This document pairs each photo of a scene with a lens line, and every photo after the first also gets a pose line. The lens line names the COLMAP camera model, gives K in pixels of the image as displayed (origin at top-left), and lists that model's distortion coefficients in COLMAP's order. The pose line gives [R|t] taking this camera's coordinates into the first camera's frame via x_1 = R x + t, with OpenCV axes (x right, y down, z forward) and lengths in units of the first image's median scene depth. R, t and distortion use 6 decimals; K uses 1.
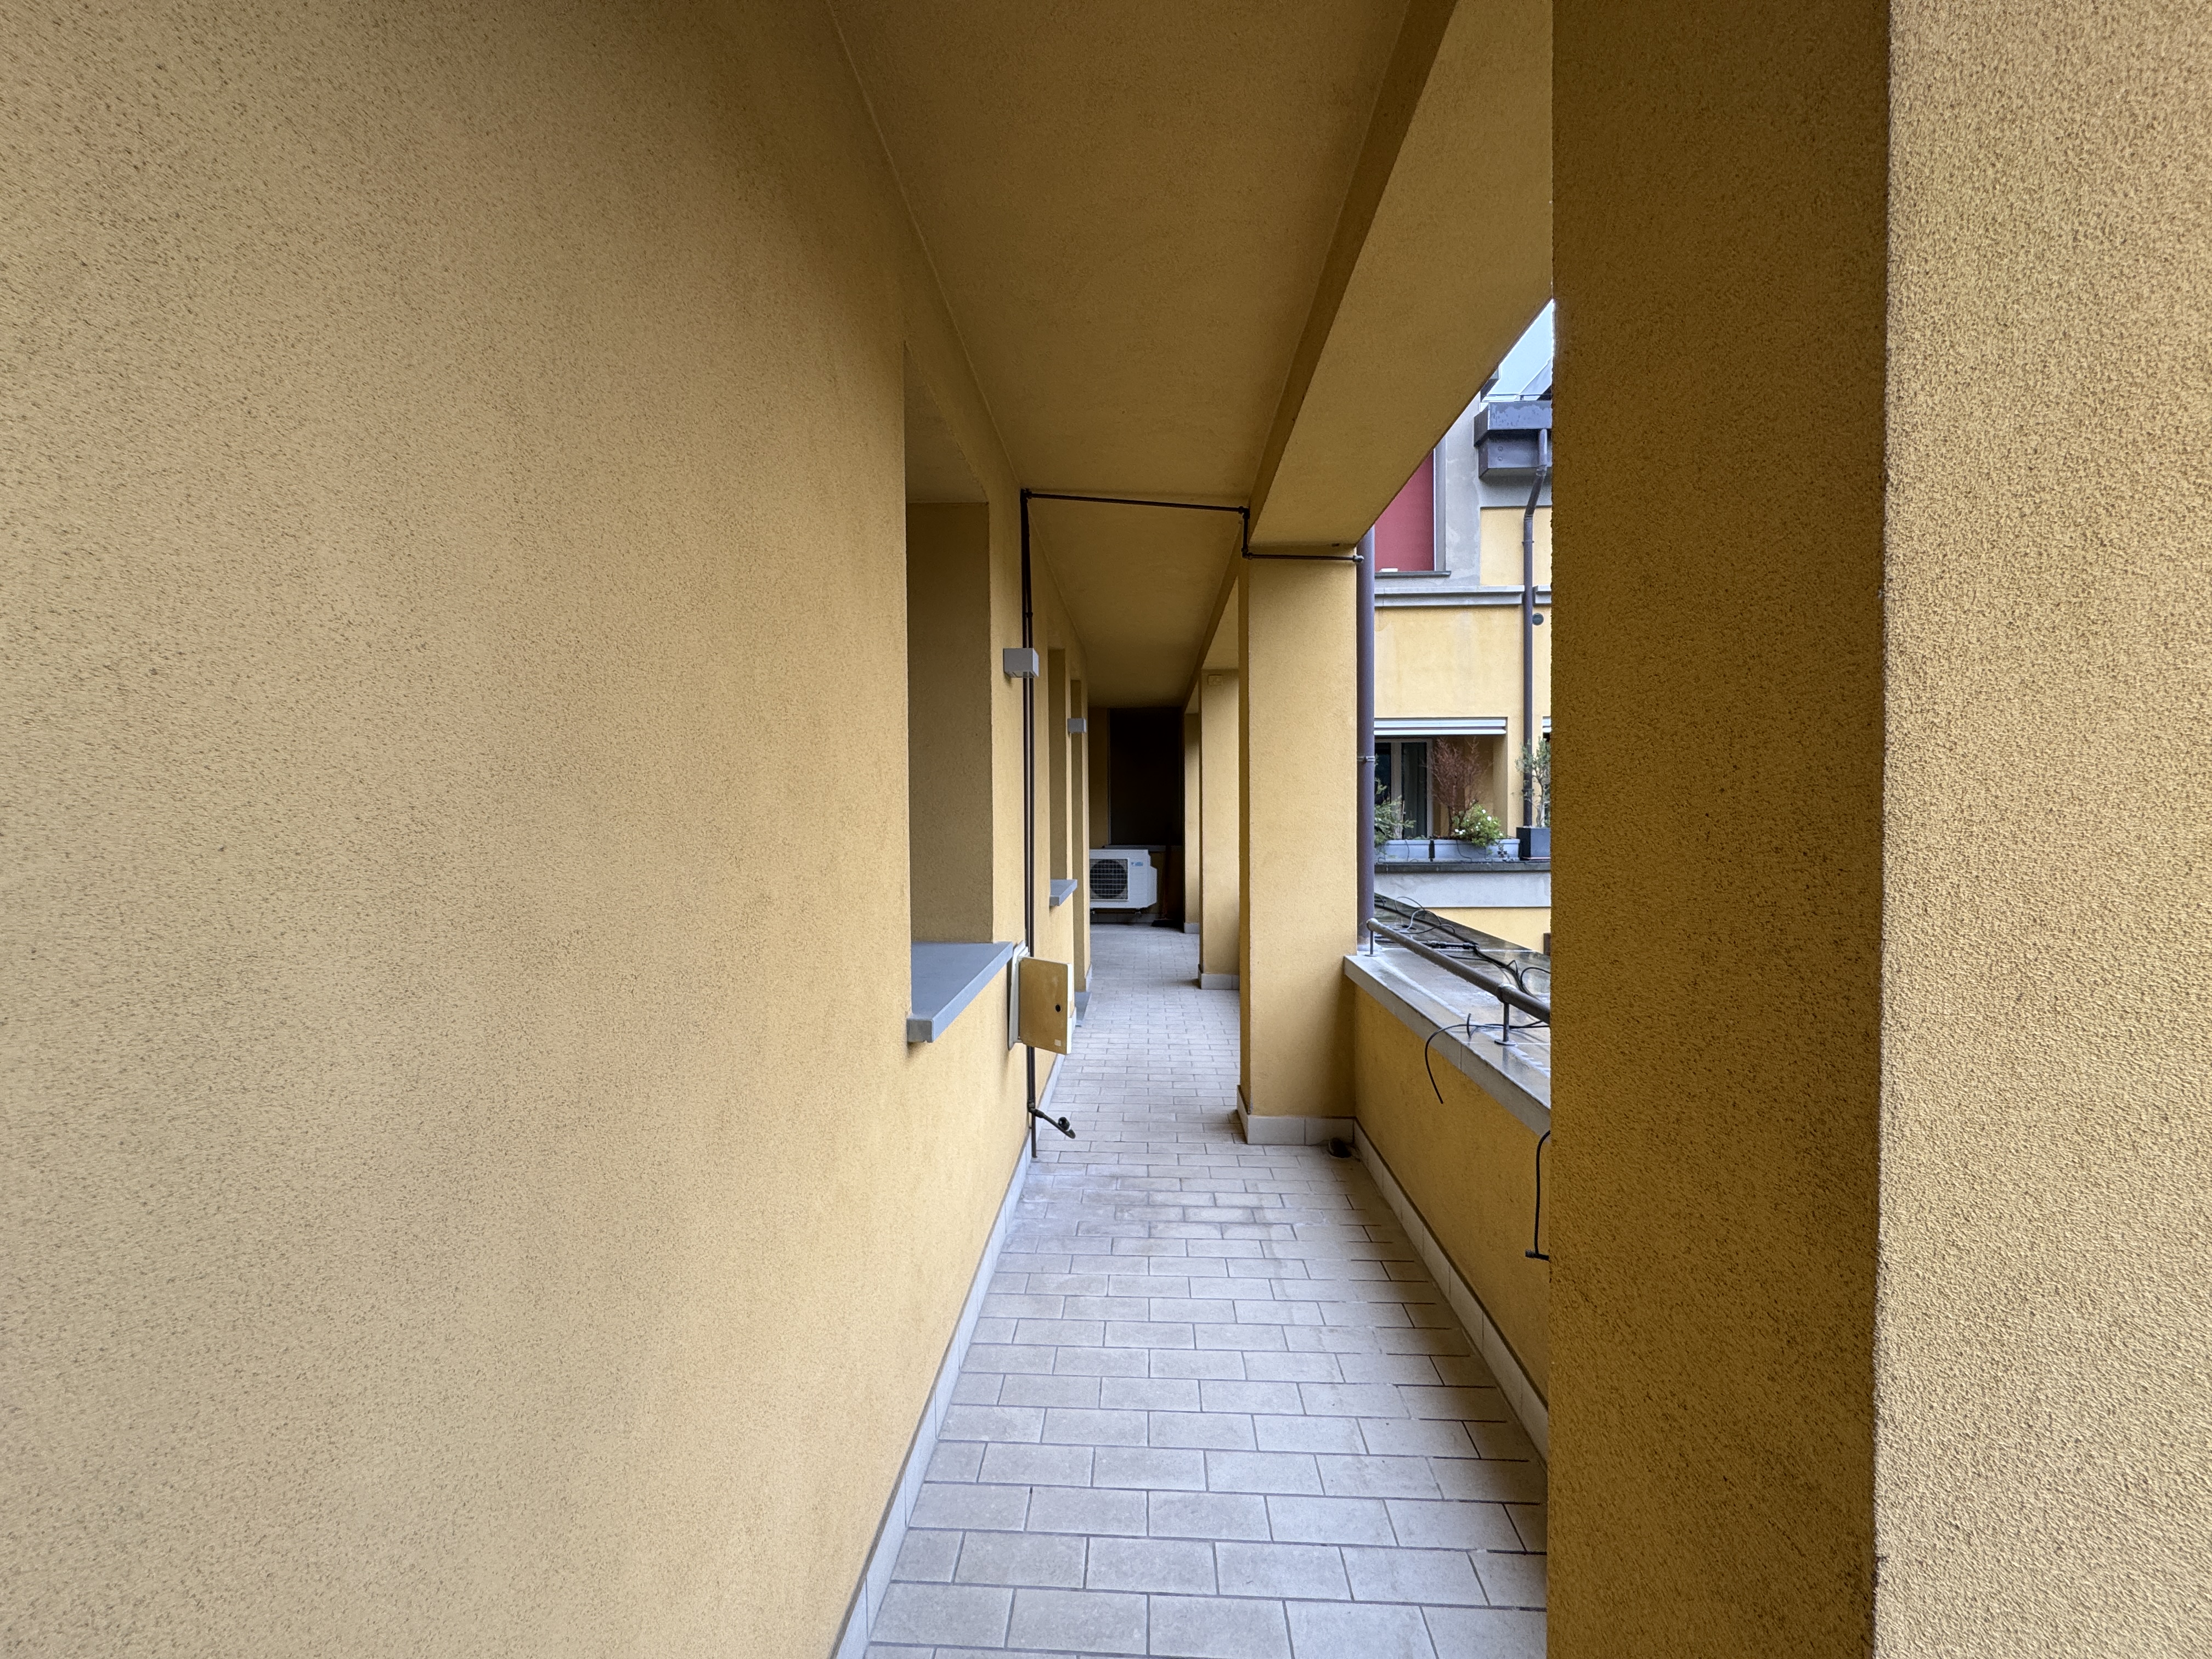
lens RADIAL K [[878.8, 0, 1106.9], [0, 878.8, 826.7], [0, 0, 1]] dist [-0.001859, -0.000196]
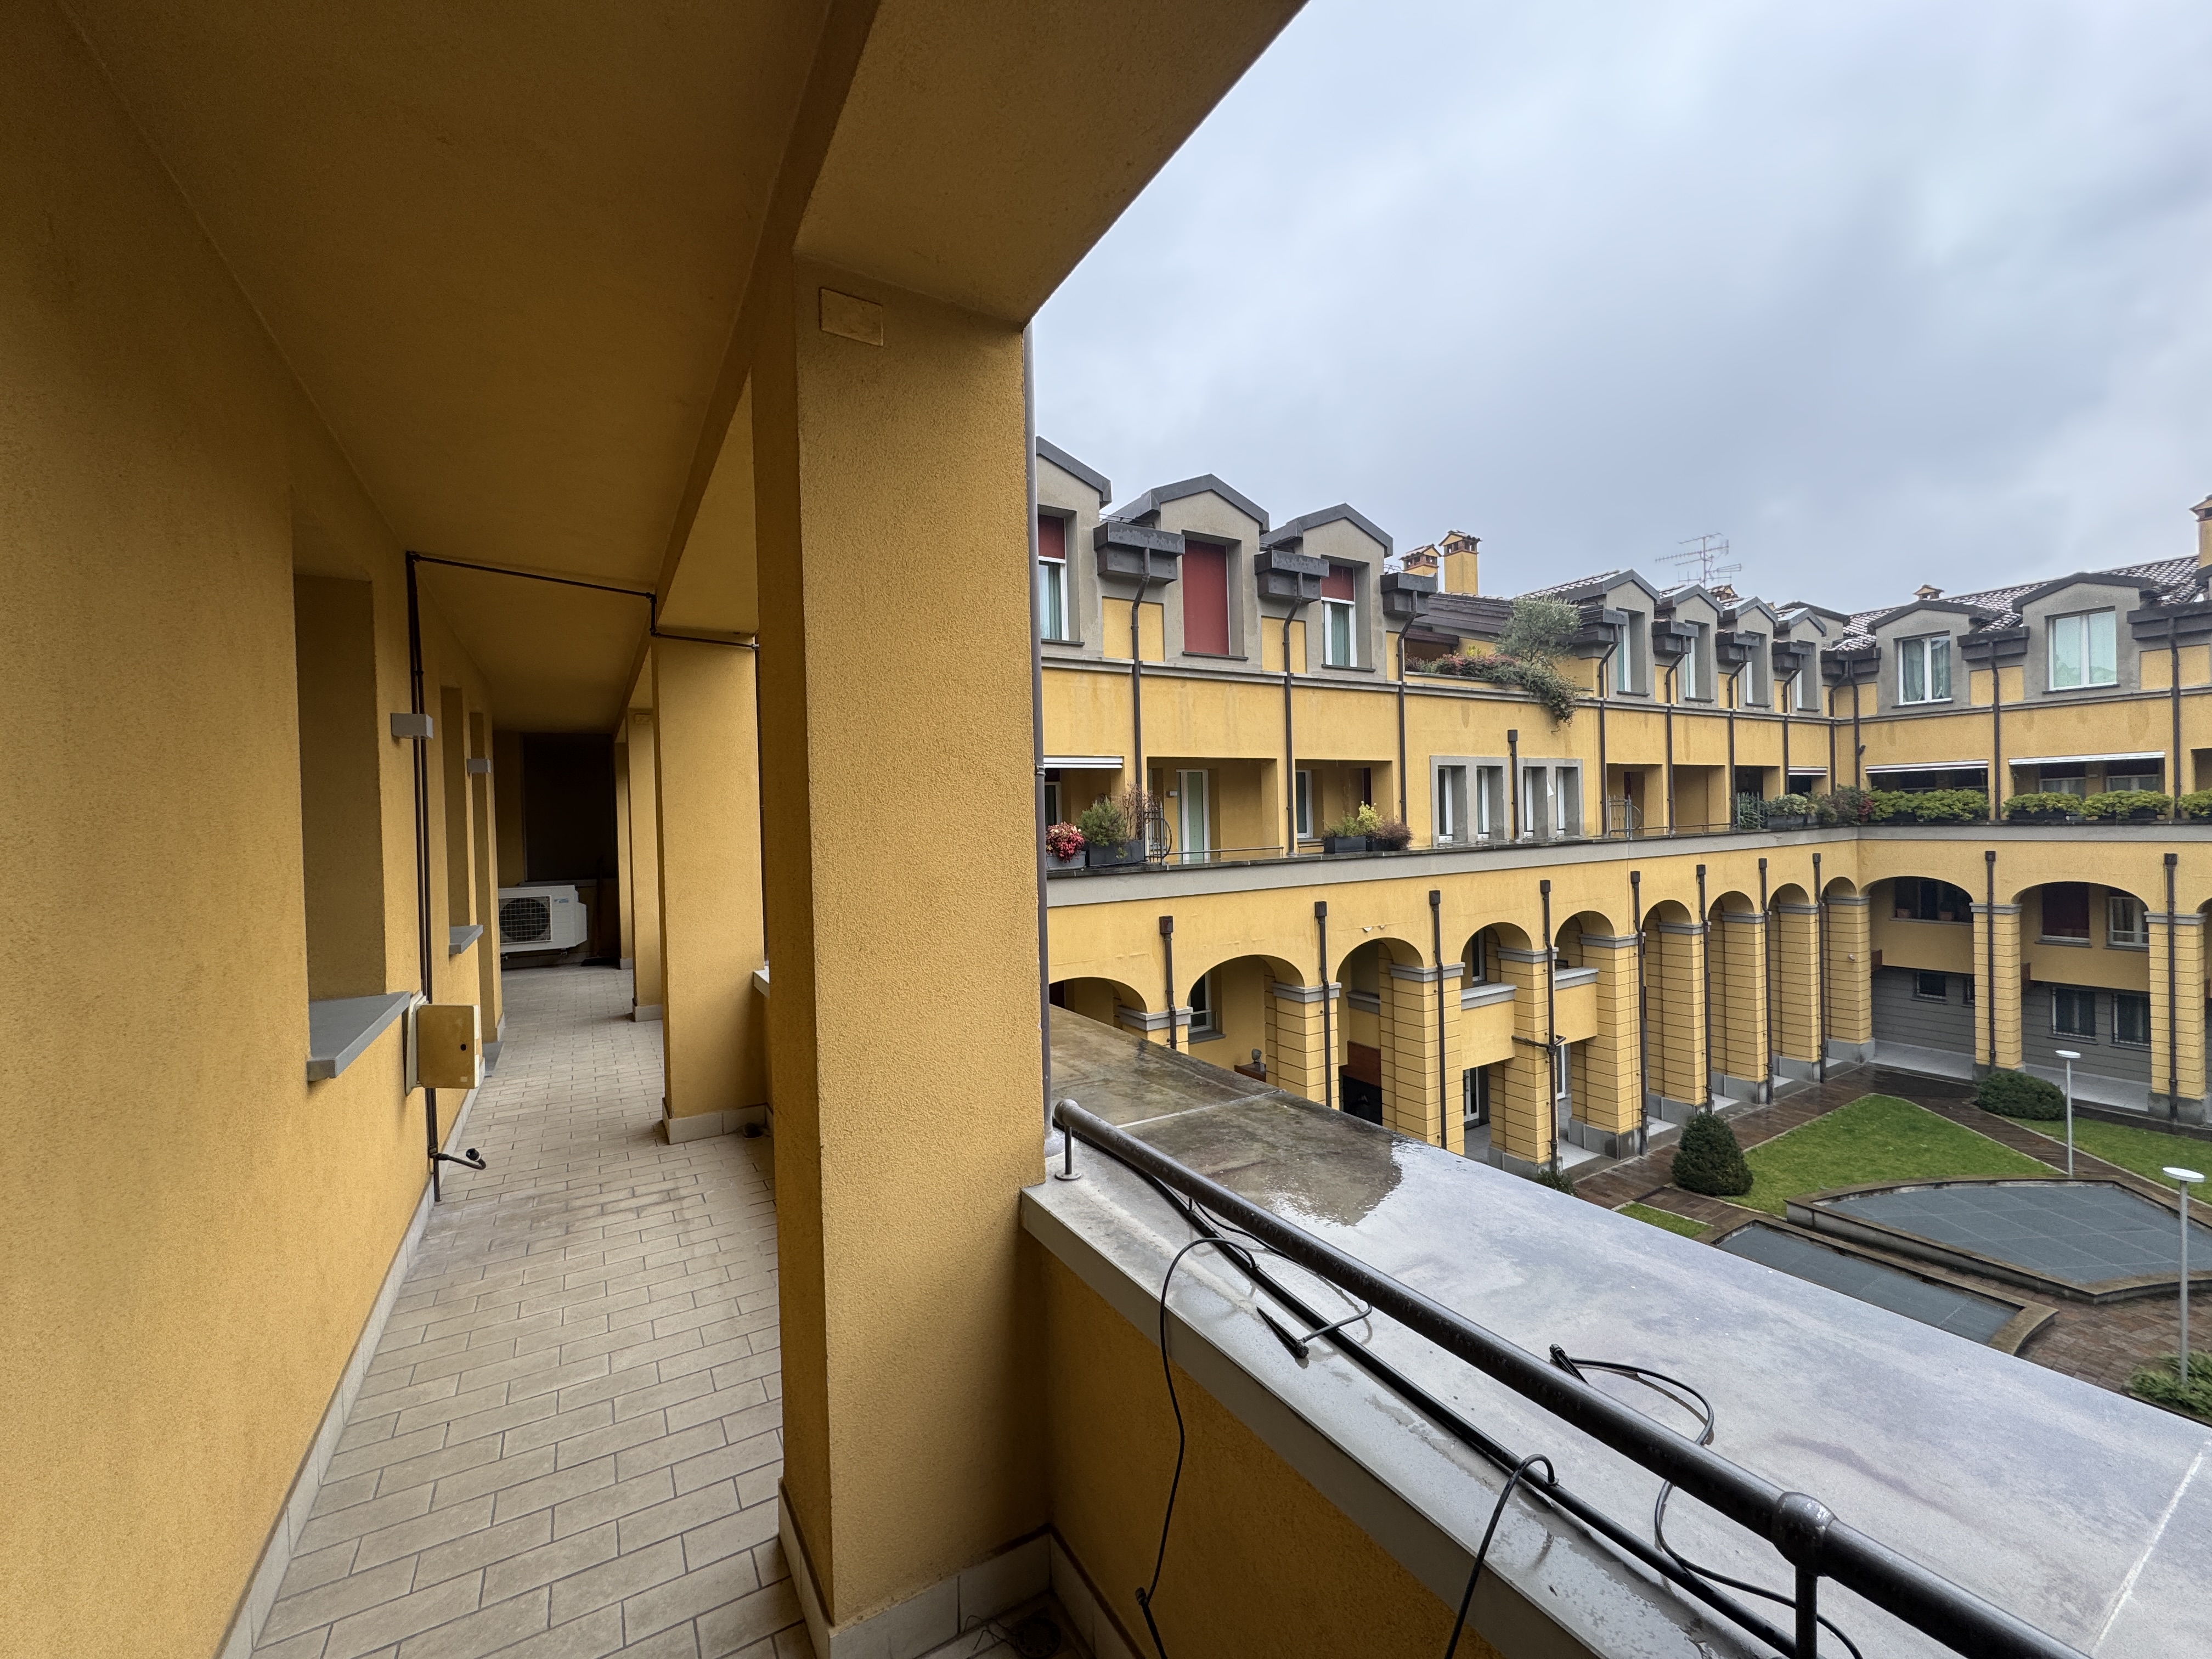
lens RADIAL K [[878.8, 0, 1106.9], [0, 878.8, 826.7], [0, 0, 1]] dist [-0.001859, -0.000196]
pose [[0.833568, -0.020409, 0.552039, 0.013414], [0.031317, 0.999456, -0.010337, -0.028640], [-0.551528, 0.025905, 0.833754, -0.332385]]
